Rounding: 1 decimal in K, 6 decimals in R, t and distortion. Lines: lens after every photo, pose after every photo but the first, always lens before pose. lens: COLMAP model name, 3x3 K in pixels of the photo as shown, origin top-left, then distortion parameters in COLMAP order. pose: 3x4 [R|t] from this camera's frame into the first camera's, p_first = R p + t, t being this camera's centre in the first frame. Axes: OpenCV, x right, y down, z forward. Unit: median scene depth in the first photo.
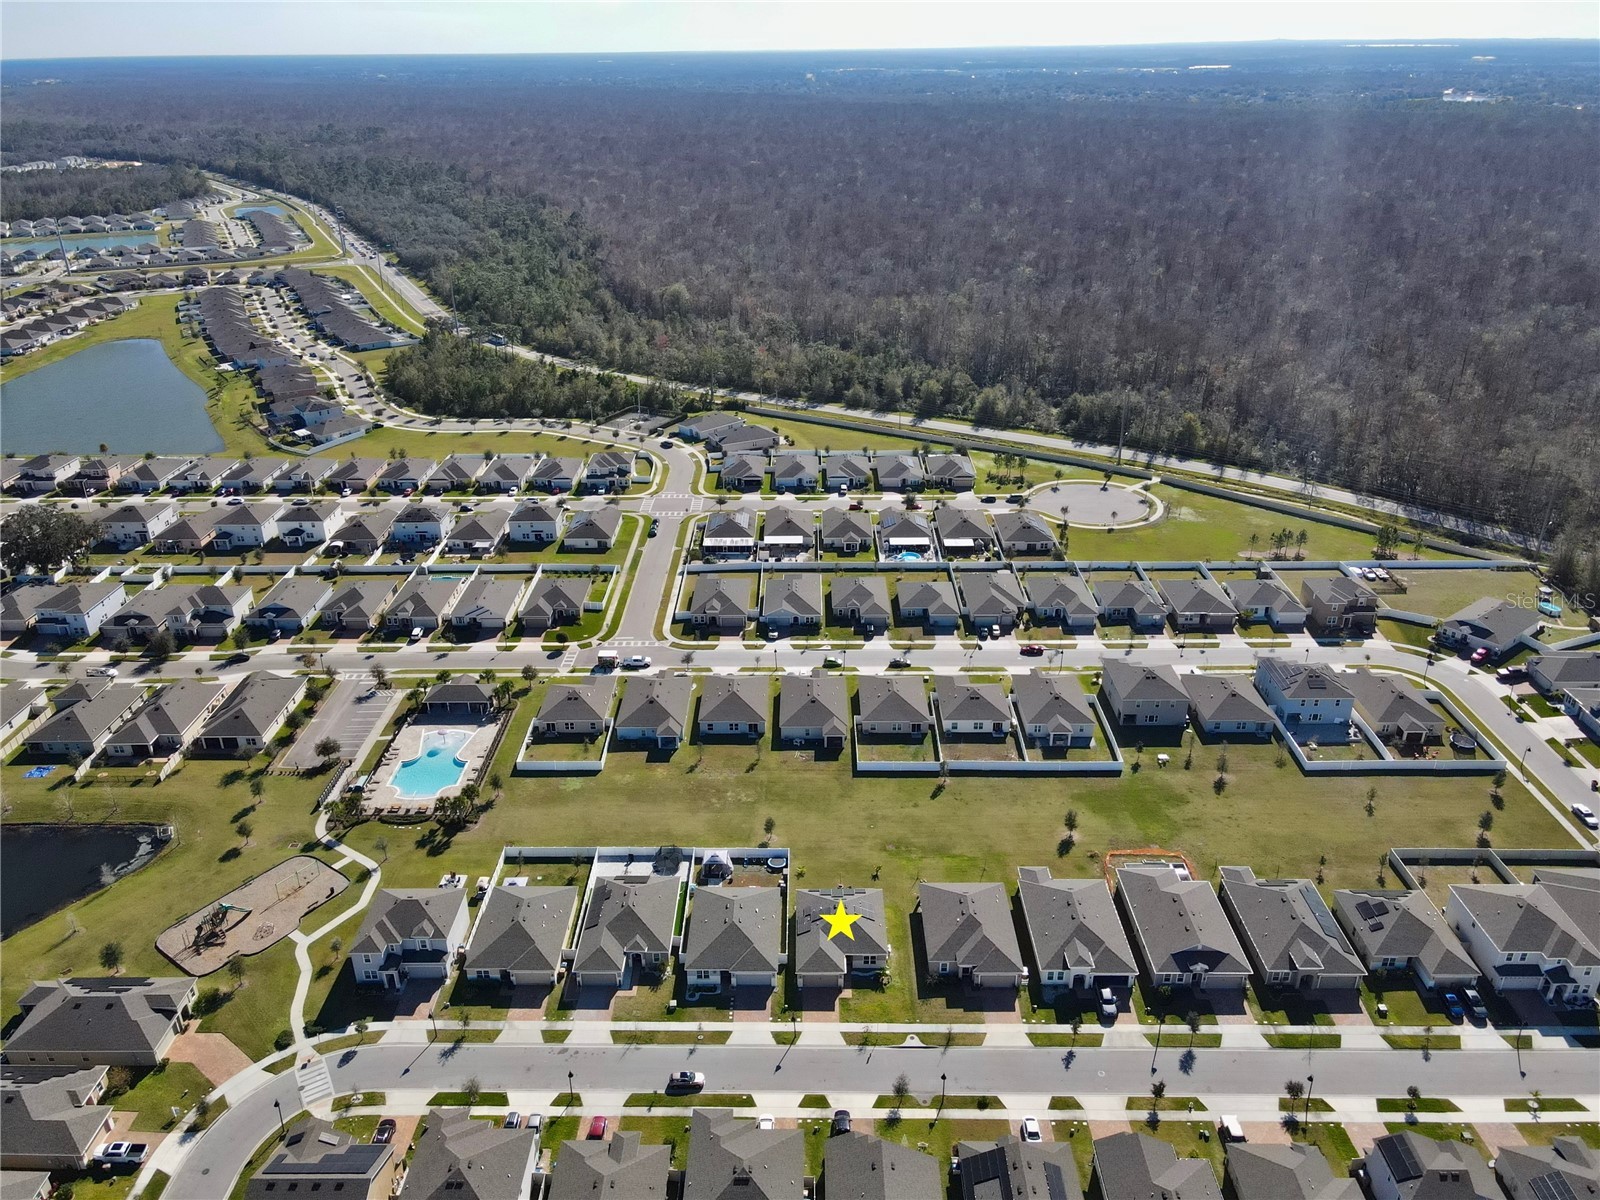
lens RADIAL K [[1167.5, 0, 800.0], [0, 1167.5, 600.0], [0, 0, 1]] dist [0.013912, 0.010575]
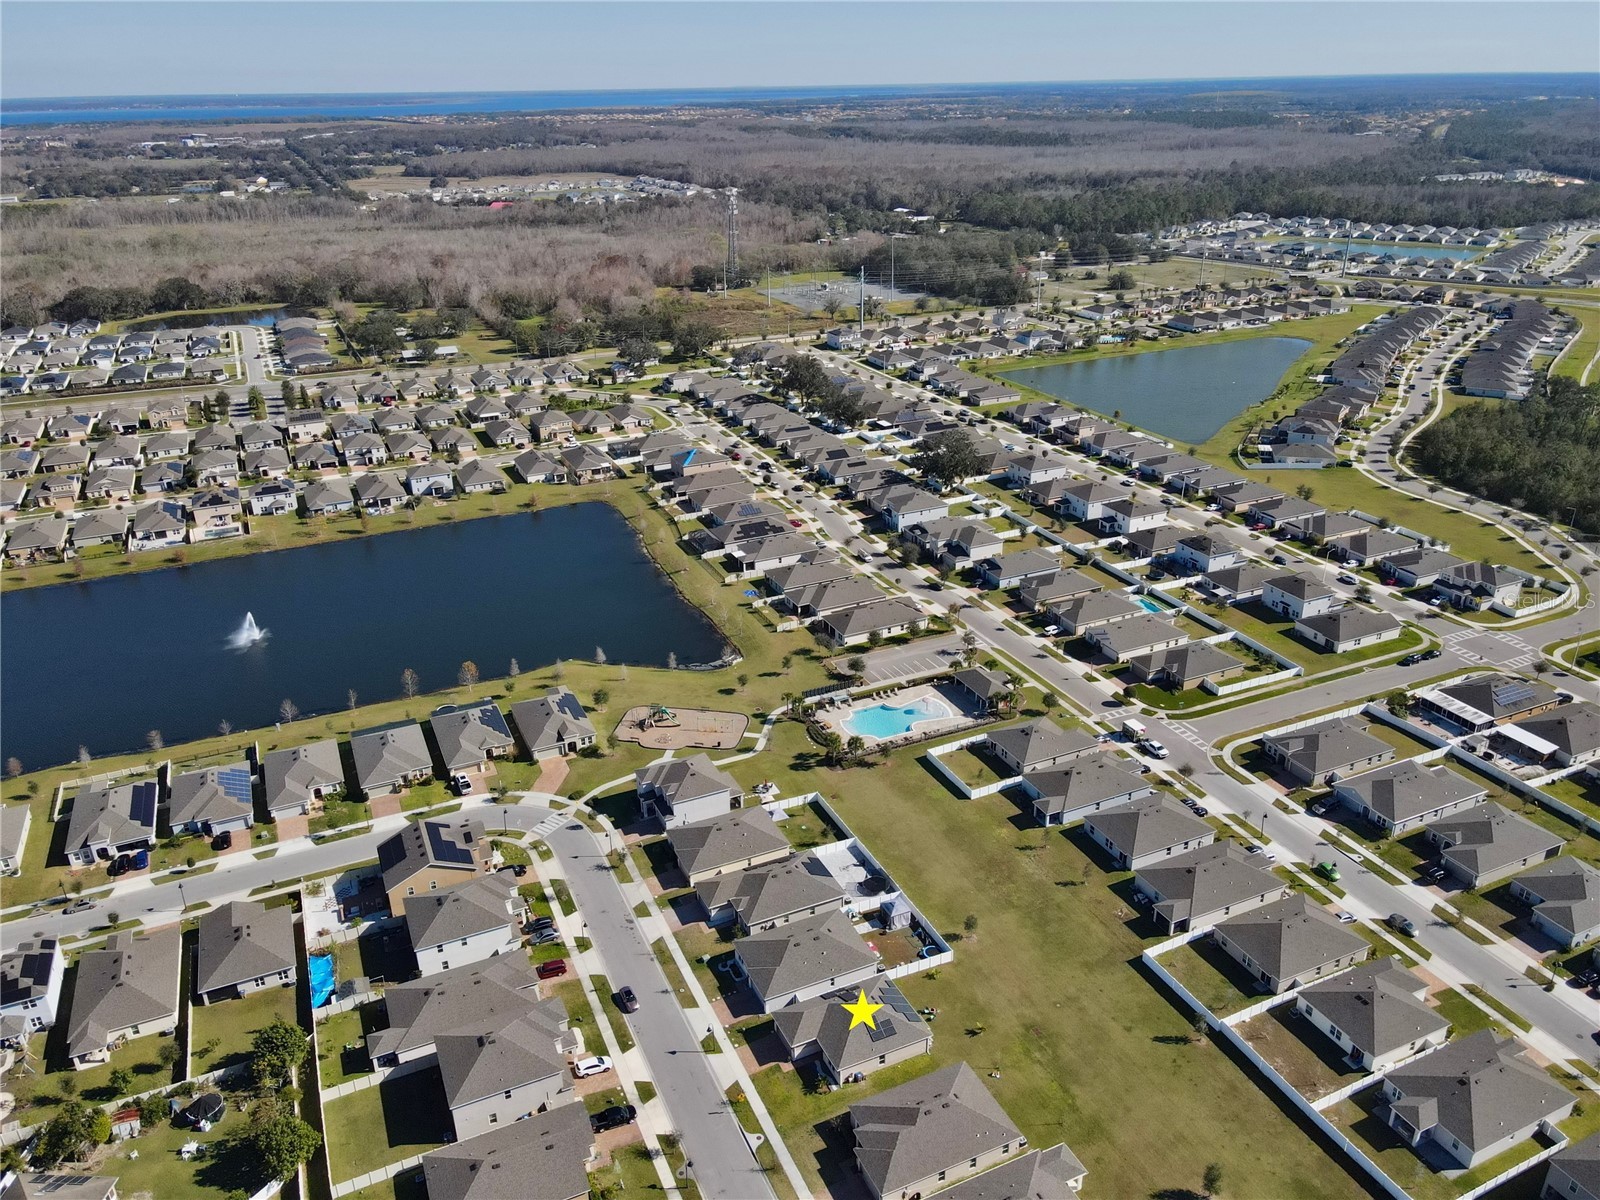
lens RADIAL K [[1167.5, 0, 800.0], [0, 1167.5, 600.0], [0, 0, 1]] dist [0.013912, 0.010575]
pose [[0.429780, 0.375388, -0.821202, 0.428859], [-0.379869, 0.900251, 0.212716, -0.134547], [0.819139, 0.220528, 0.529508, 0.259502]]
